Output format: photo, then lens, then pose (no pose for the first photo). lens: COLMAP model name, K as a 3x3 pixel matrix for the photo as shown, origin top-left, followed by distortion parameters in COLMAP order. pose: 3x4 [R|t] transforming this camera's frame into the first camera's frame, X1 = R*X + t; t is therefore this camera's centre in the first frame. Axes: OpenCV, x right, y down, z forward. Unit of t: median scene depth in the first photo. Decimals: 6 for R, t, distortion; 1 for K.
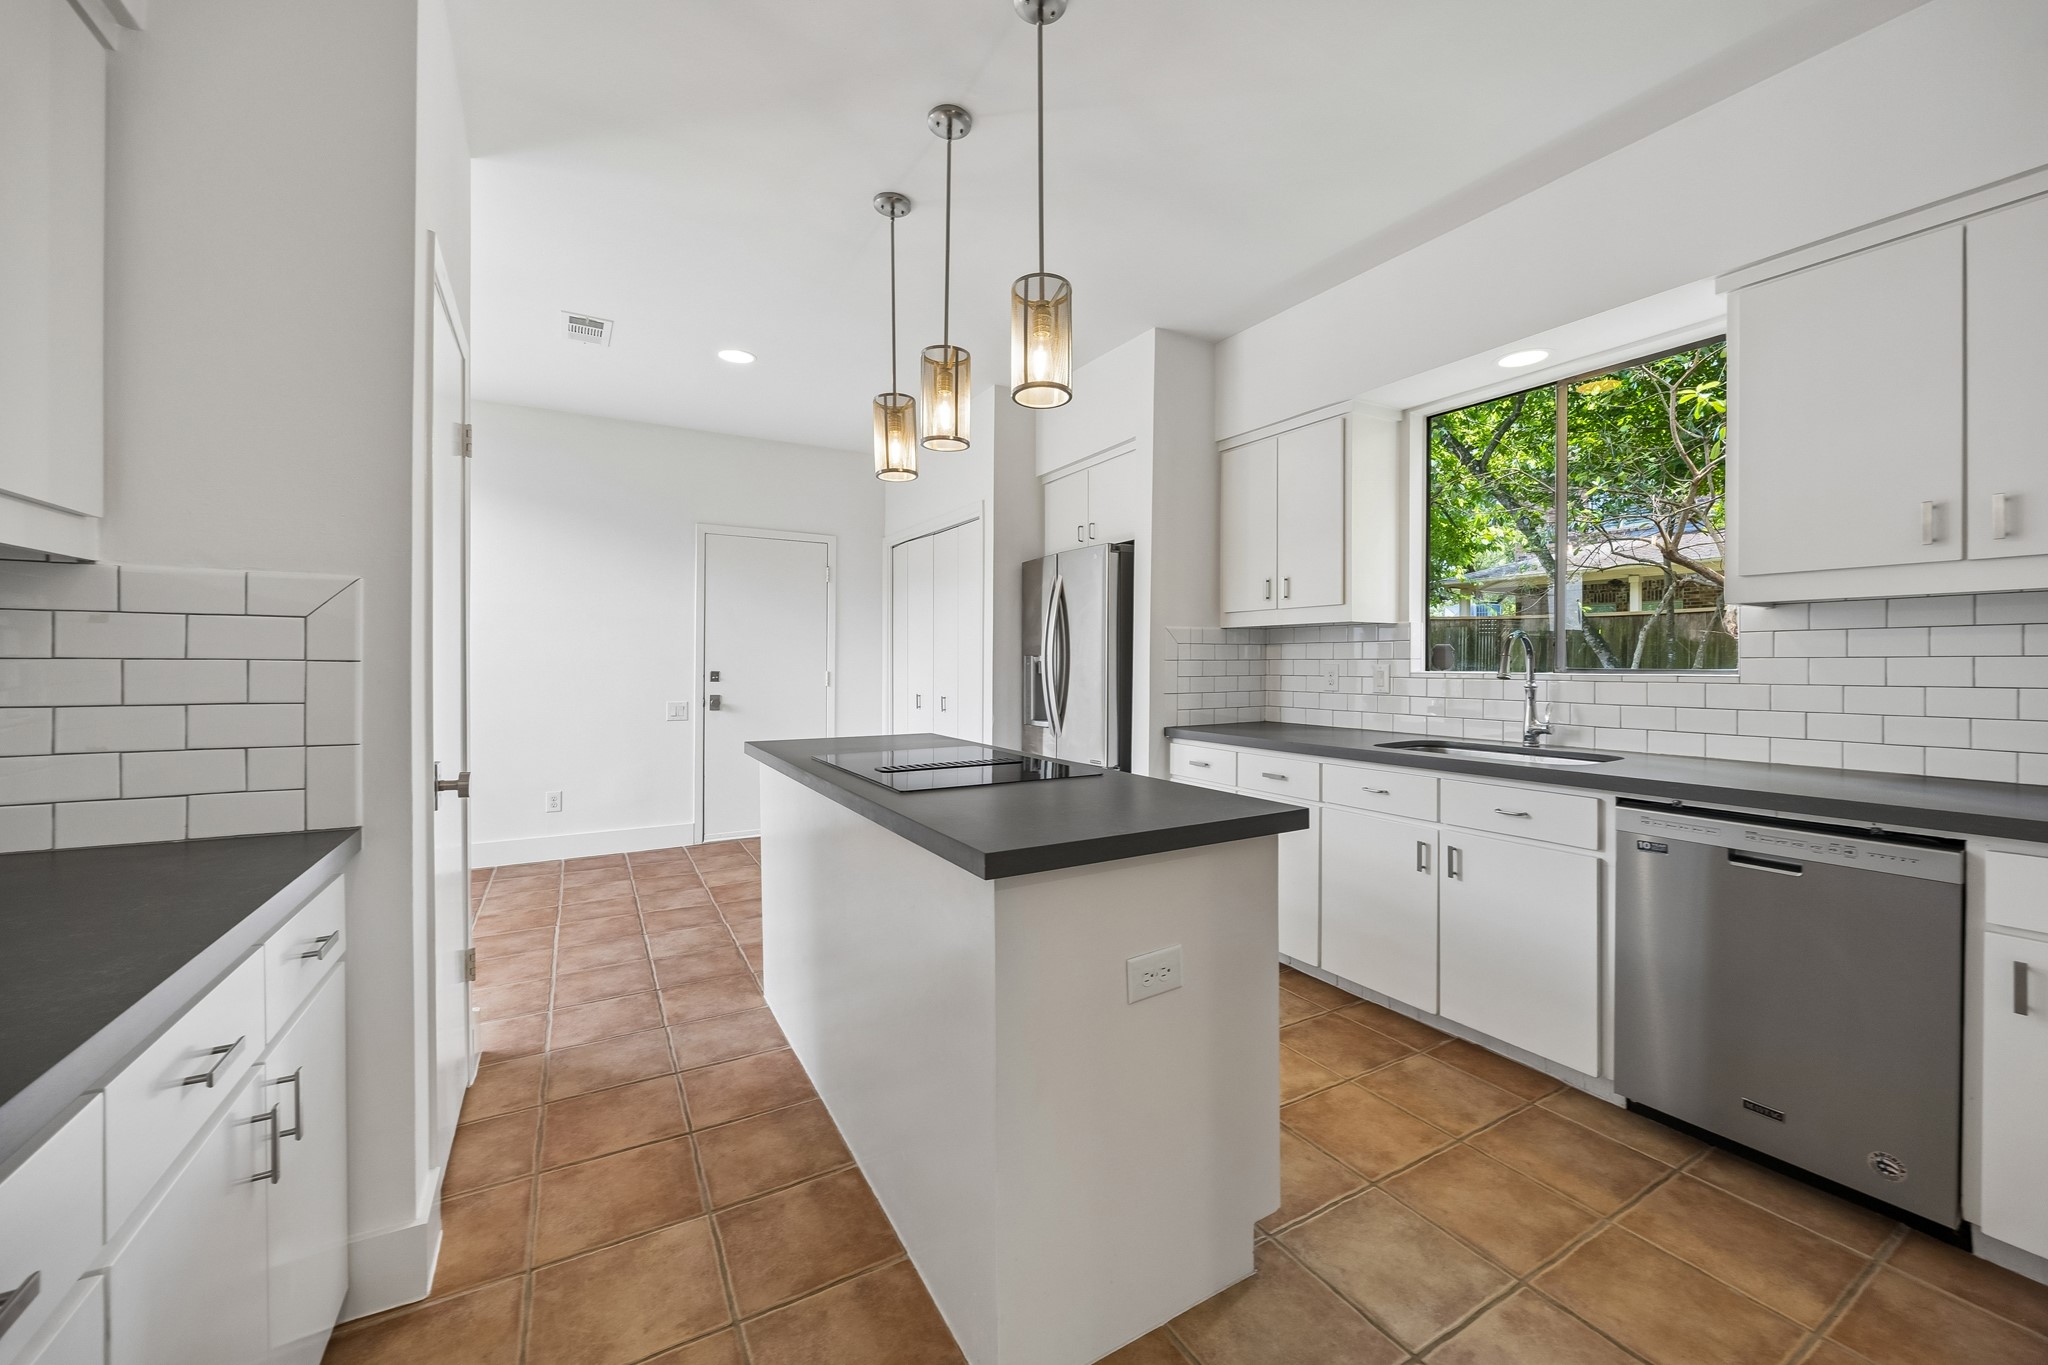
lens RADIAL K [[779.7, 0, 1040.3], [0, 779.7, 673.1], [0, 0, 1]] dist [-0.006431, 0.000280]
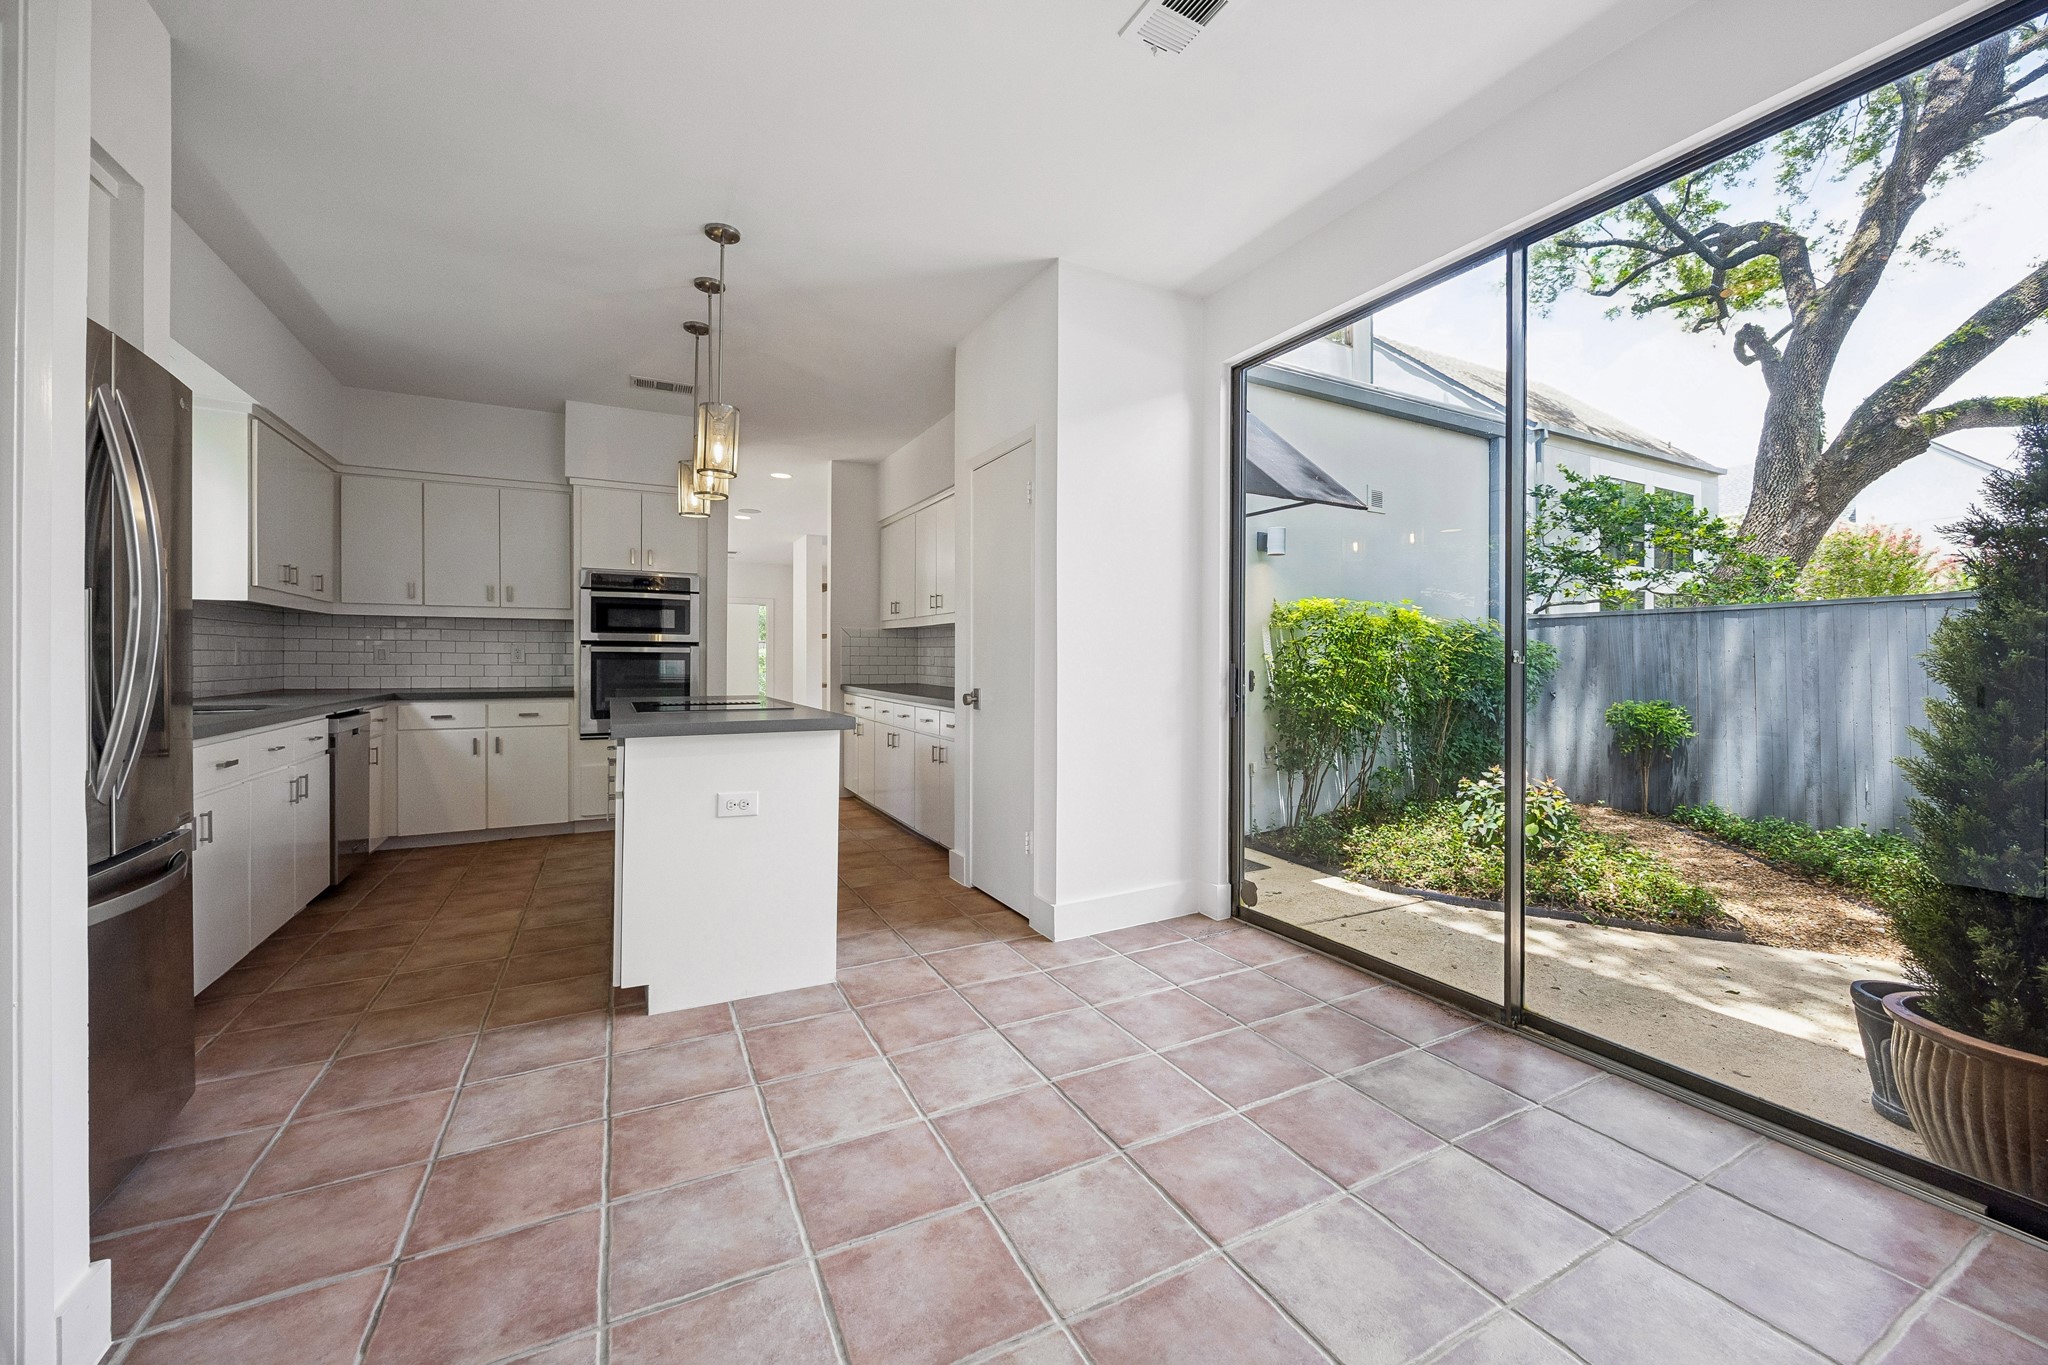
lens RADIAL K [[788.4, 0, 1075.4], [0, 788.4, 659.4], [0, 0, 1]] dist [-0.015971, -0.000006]
pose [[-0.999980, -0.006130, 0.001355, -0.498944], [-0.006105, 0.999821, 0.017894, 0.002479], [-0.001465, 0.017885, -0.999839, 1.505185]]
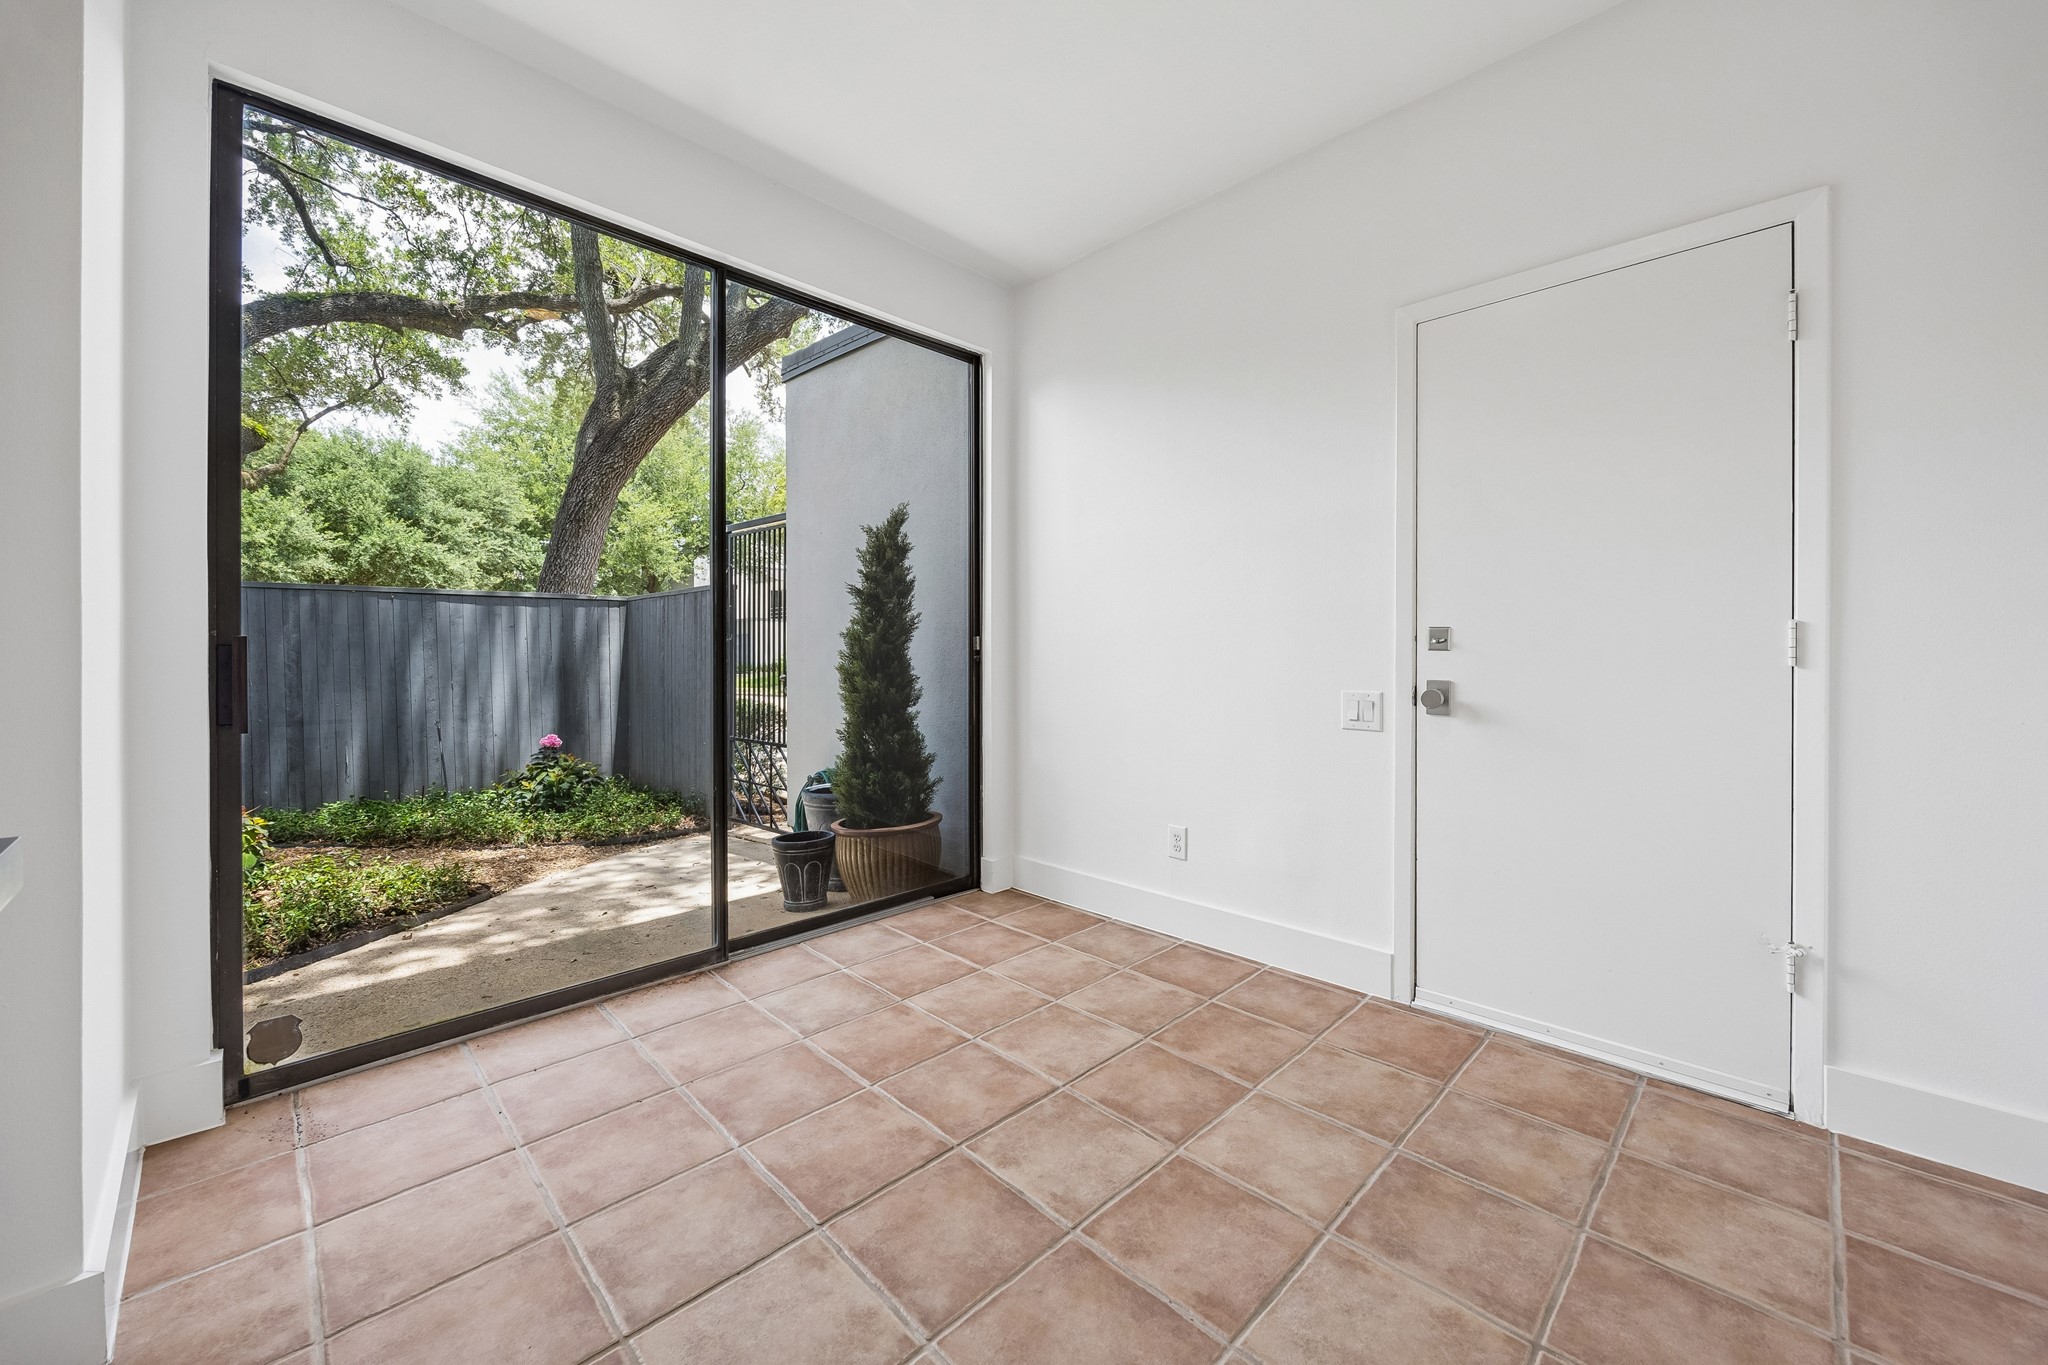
lens RADIAL K [[788.9, 0, 1032.0], [0, 788.9, 651.8], [0, 0, 1]] dist [-0.005504, -0.000167]
pose [[0.266228, -0.001736, -0.963909, -0.067876], [-0.016984, 0.999835, -0.006492, 0.026295], [0.963761, 0.018099, 0.266154, 0.937410]]
